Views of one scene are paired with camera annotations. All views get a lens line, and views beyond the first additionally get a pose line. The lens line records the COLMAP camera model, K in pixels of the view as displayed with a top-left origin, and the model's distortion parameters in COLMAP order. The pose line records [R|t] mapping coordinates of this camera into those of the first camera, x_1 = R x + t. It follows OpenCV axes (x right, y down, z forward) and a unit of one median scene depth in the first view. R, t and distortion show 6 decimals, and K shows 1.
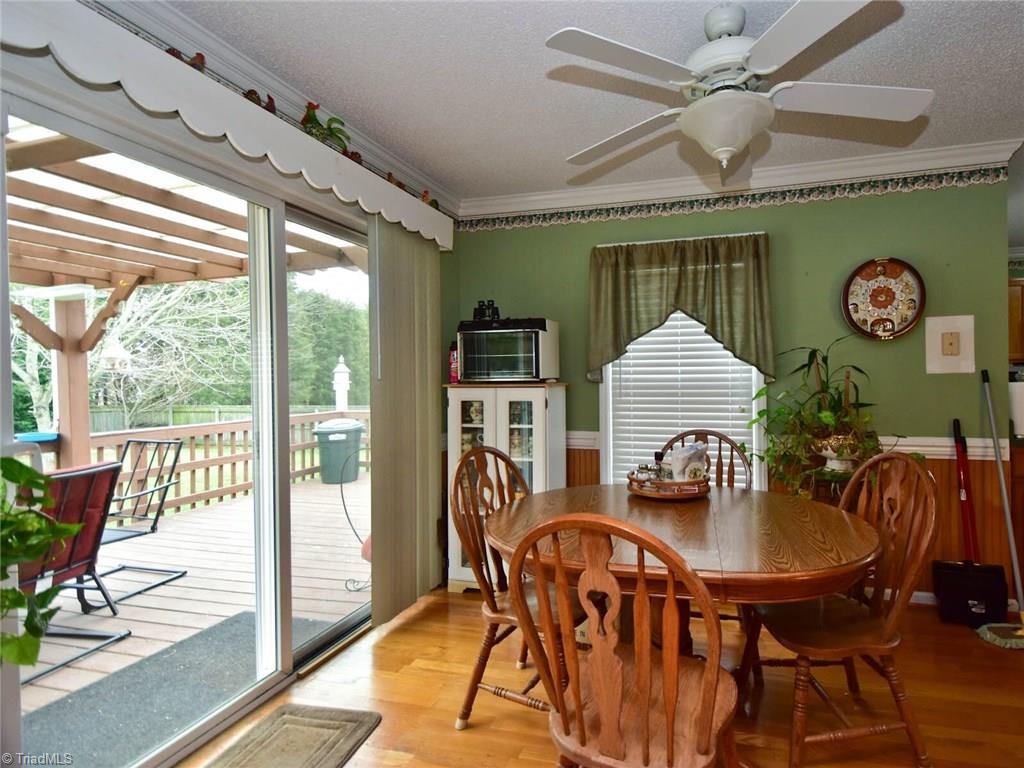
lens RADIAL K [[493.2, 0, 540.4], [0, 493.2, 382.9], [0, 0, 1]] dist [0.001686, 0.000083]
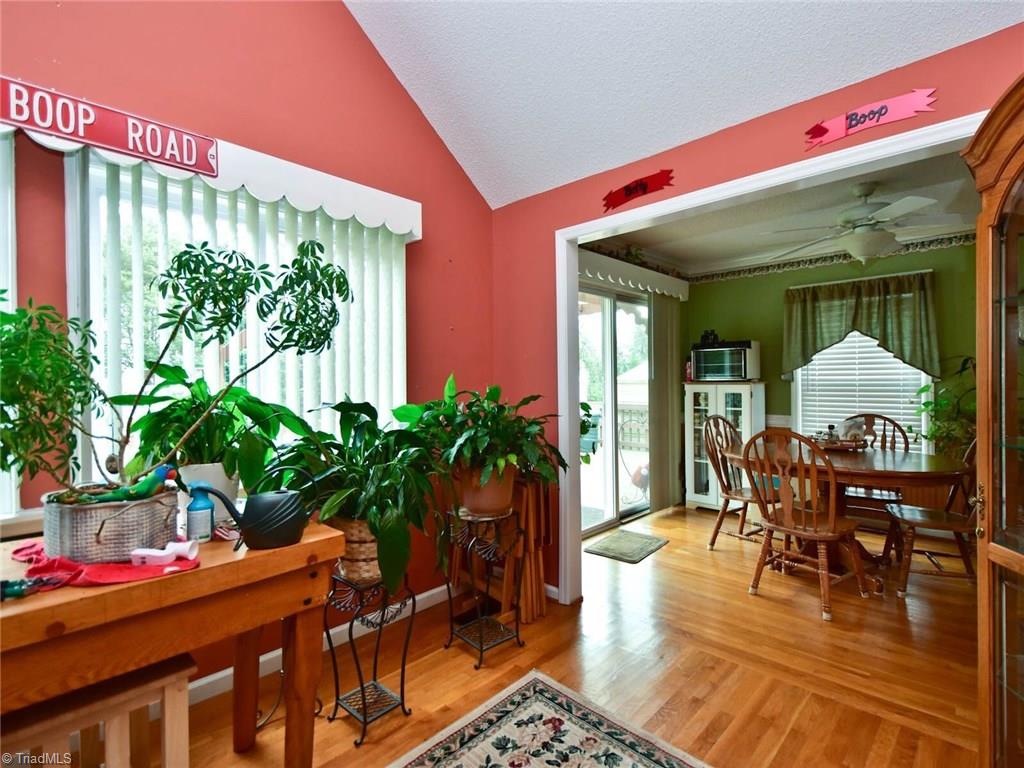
lens RADIAL K [[518.9, 0, 517.8], [0, 518.9, 381.1], [0, 0, 1]] dist [0.032056, -0.000177]
pose [[0.927503, 0.000981, -0.373815, -0.051969], [-0.004479, 0.999954, -0.008487, 0.014910], [0.373789, 0.009546, 0.927465, -0.754897]]
